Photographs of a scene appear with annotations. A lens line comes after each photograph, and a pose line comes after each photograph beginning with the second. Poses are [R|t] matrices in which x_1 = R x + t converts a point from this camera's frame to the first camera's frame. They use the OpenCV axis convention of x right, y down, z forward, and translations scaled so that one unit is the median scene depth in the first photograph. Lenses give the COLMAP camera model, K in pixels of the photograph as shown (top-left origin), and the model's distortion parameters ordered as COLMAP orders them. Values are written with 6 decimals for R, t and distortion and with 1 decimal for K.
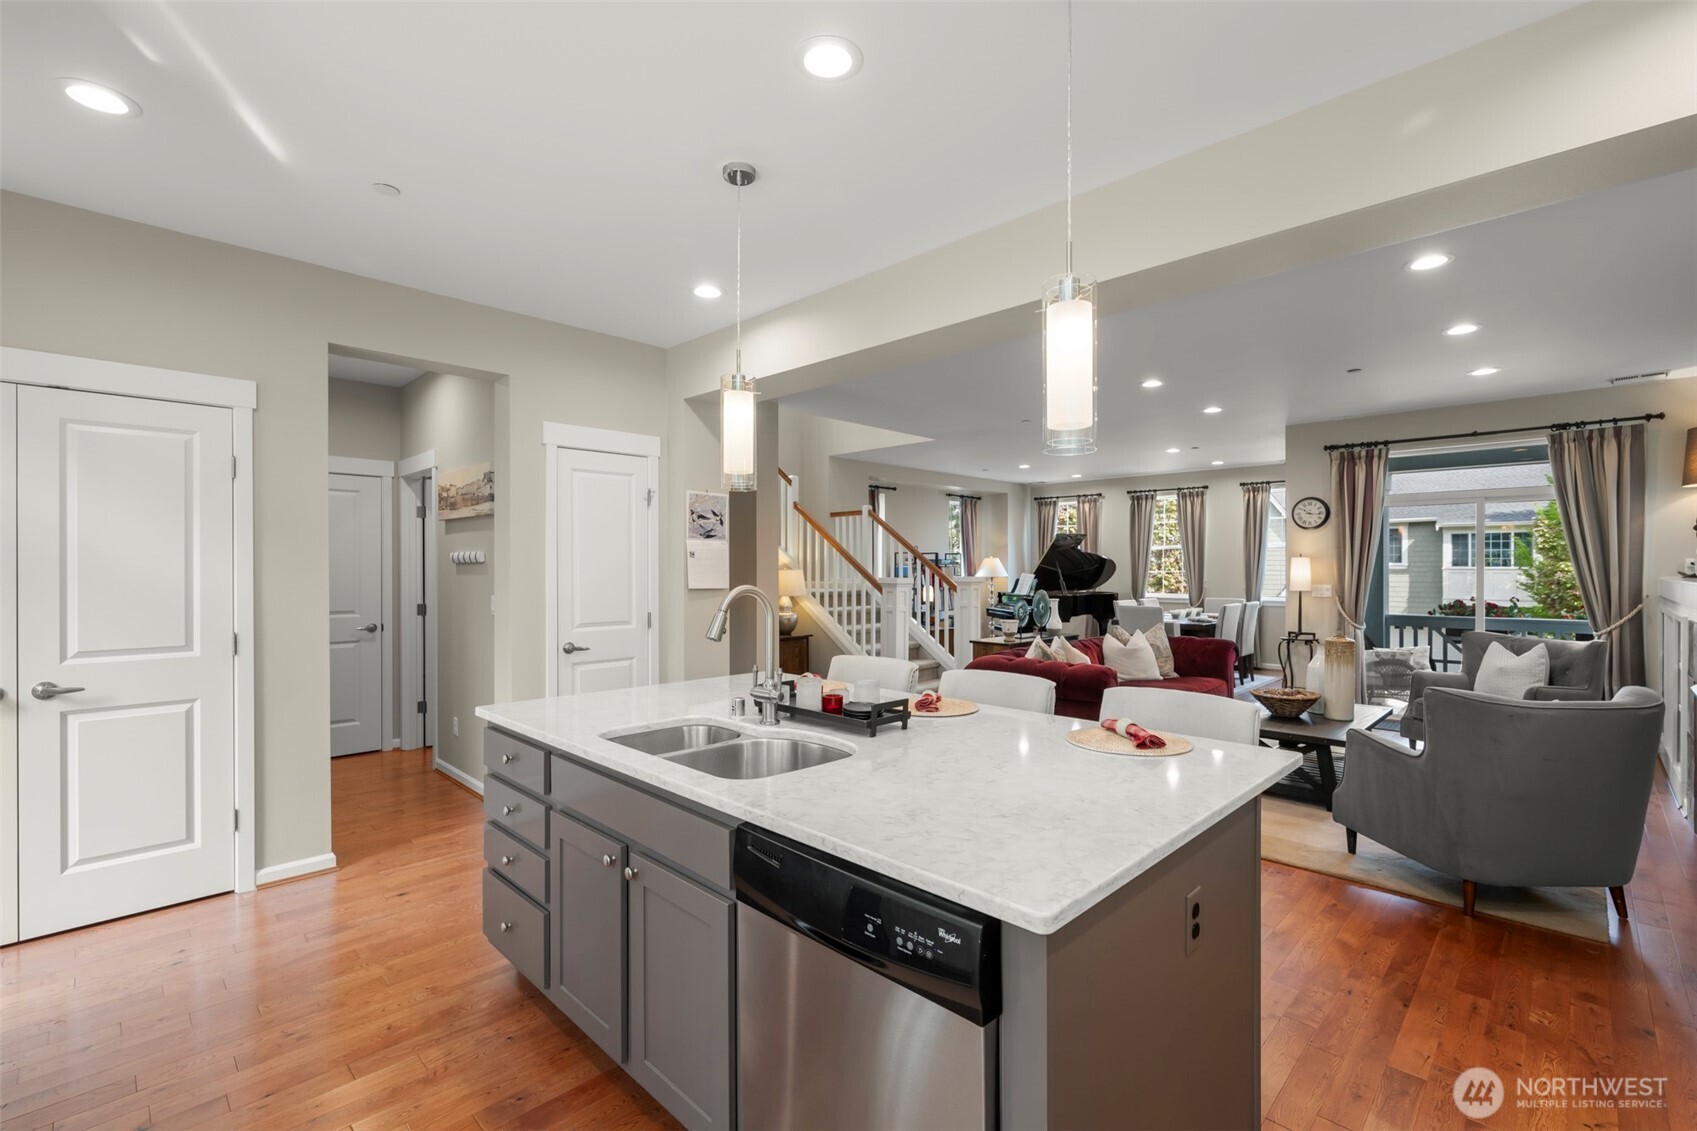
lens RADIAL K [[771.1, 0, 845.1], [0, 771.1, 566.6], [0, 0, 1]] dist [-0.001765, 0.002547]
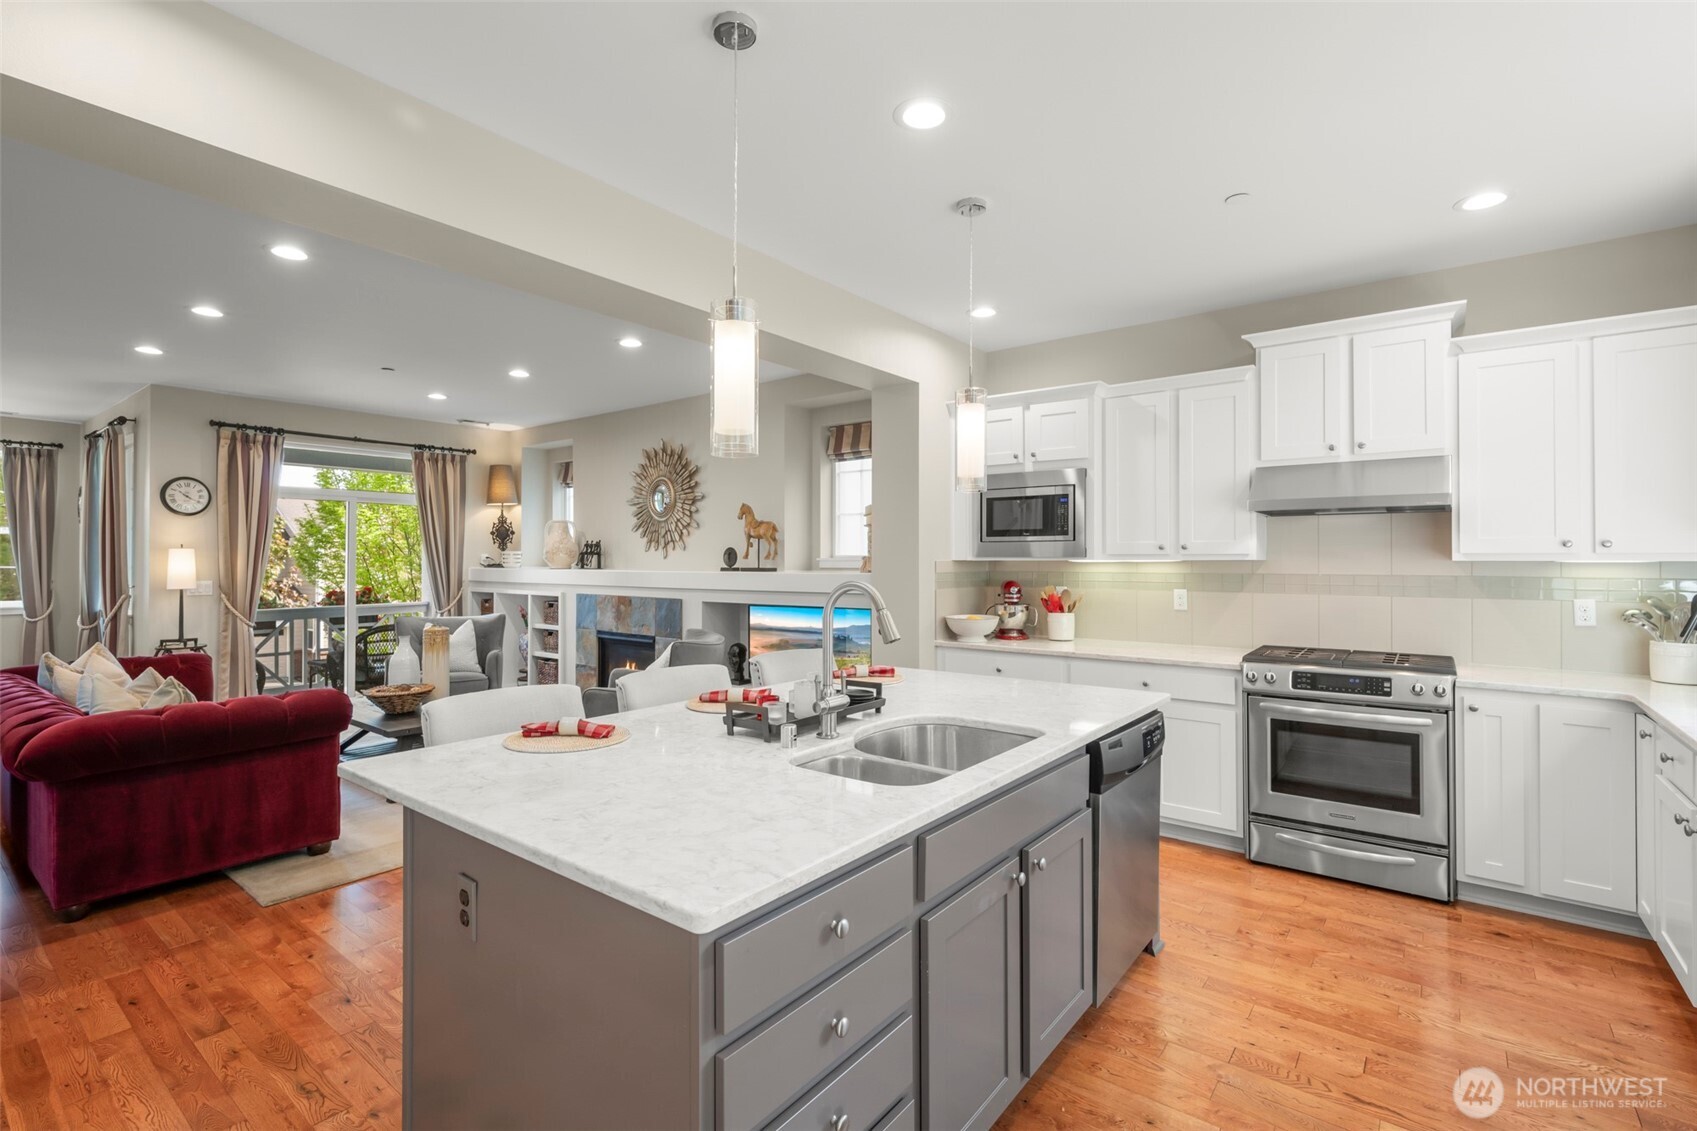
lens RADIAL K [[771.1, 0, 852.0], [0, 771.1, 553.3], [0, 0, 1]] dist [-0.001765, 0.002547]
pose [[-0.108705, 0.008984, 0.994033, -0.306049], [0.000651, 0.999960, -0.008966, 0.001129], [-0.994074, -0.000328, -0.108706, 0.360683]]
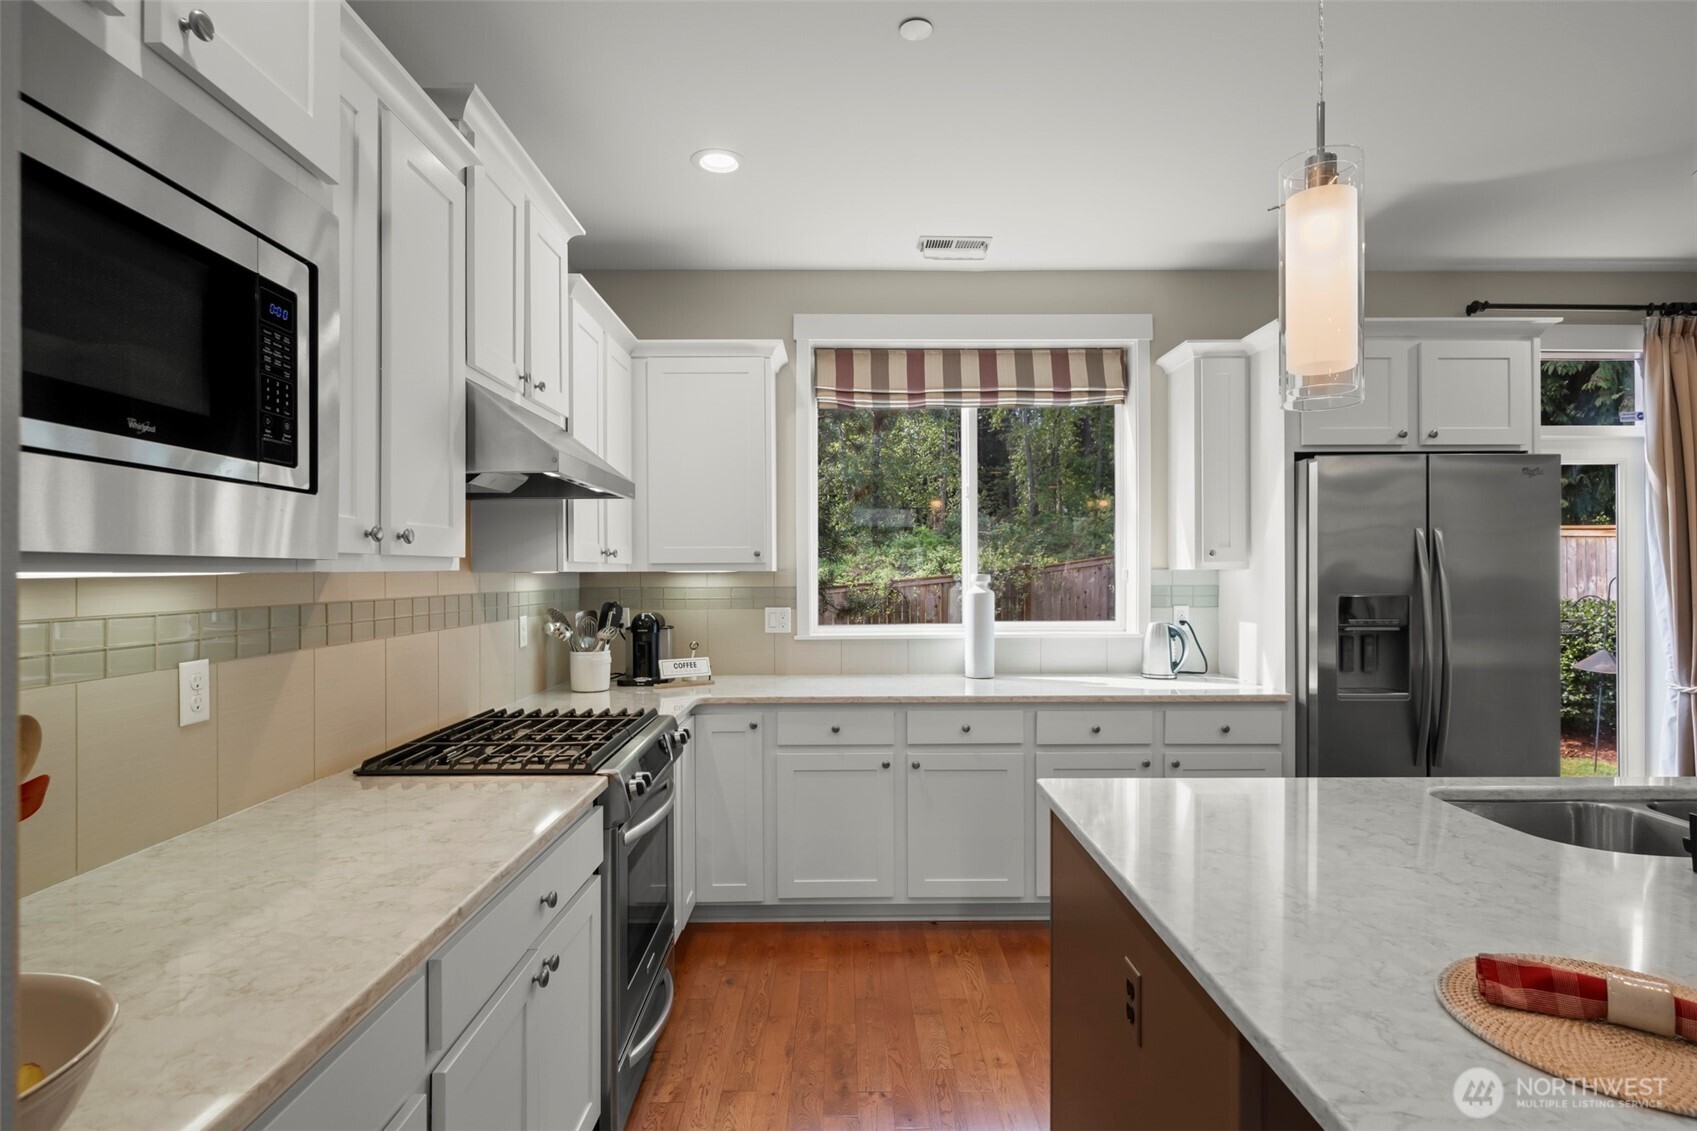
lens RADIAL K [[874.5, 0, 850.0], [0, 874.5, 571.6], [0, 0, 1]] dist [-0.001571, 0.002900]
pose [[-0.710096, 0.001204, -0.704104, 0.280068], [-0.000033, 0.999998, 0.001744, 0.000969], [0.704105, 0.001261, -0.710095, 0.318773]]
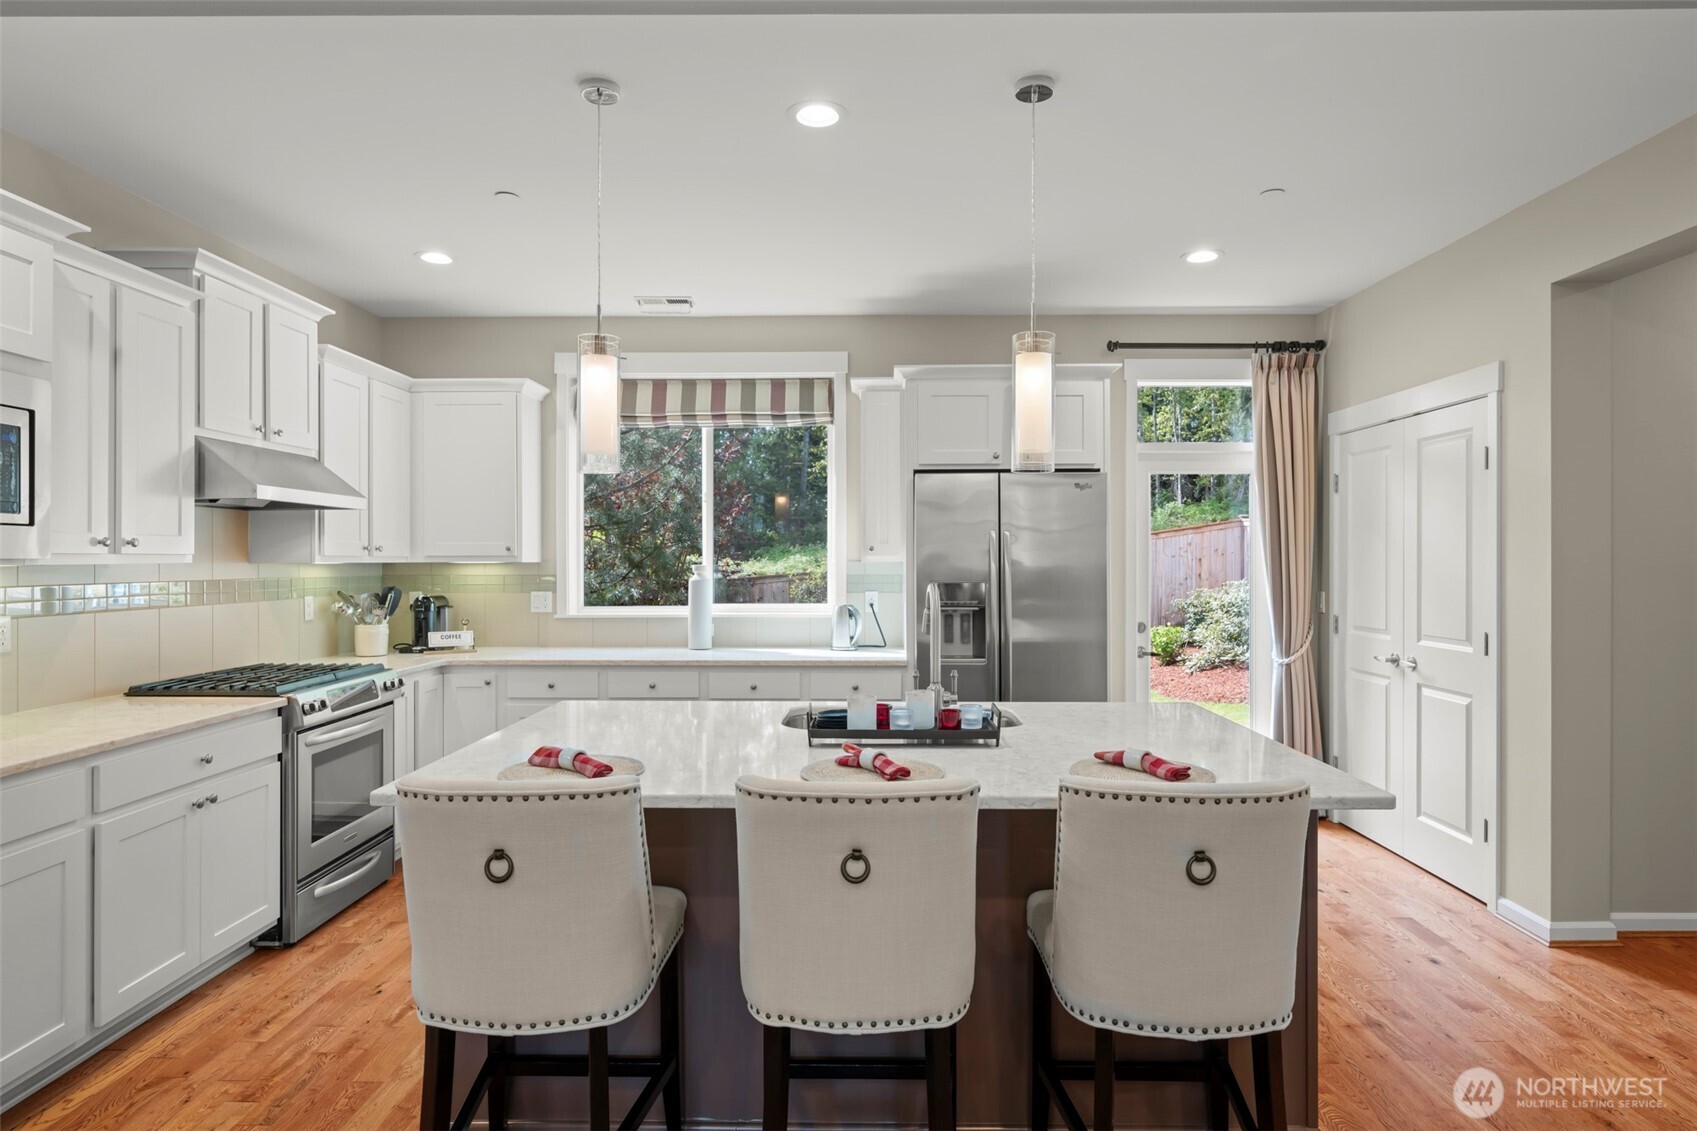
lens RADIAL K [[961.1, 0, 856.7], [0, 961.1, 558.8], [0, 0, 1]] dist [0.001790, -0.001494]
pose [[-0.725513, -0.000817, -0.688208, 0.260091], [-0.002120, 0.999997, 0.001049, -0.002030], [0.688205, 0.002220, -0.725513, 0.591503]]
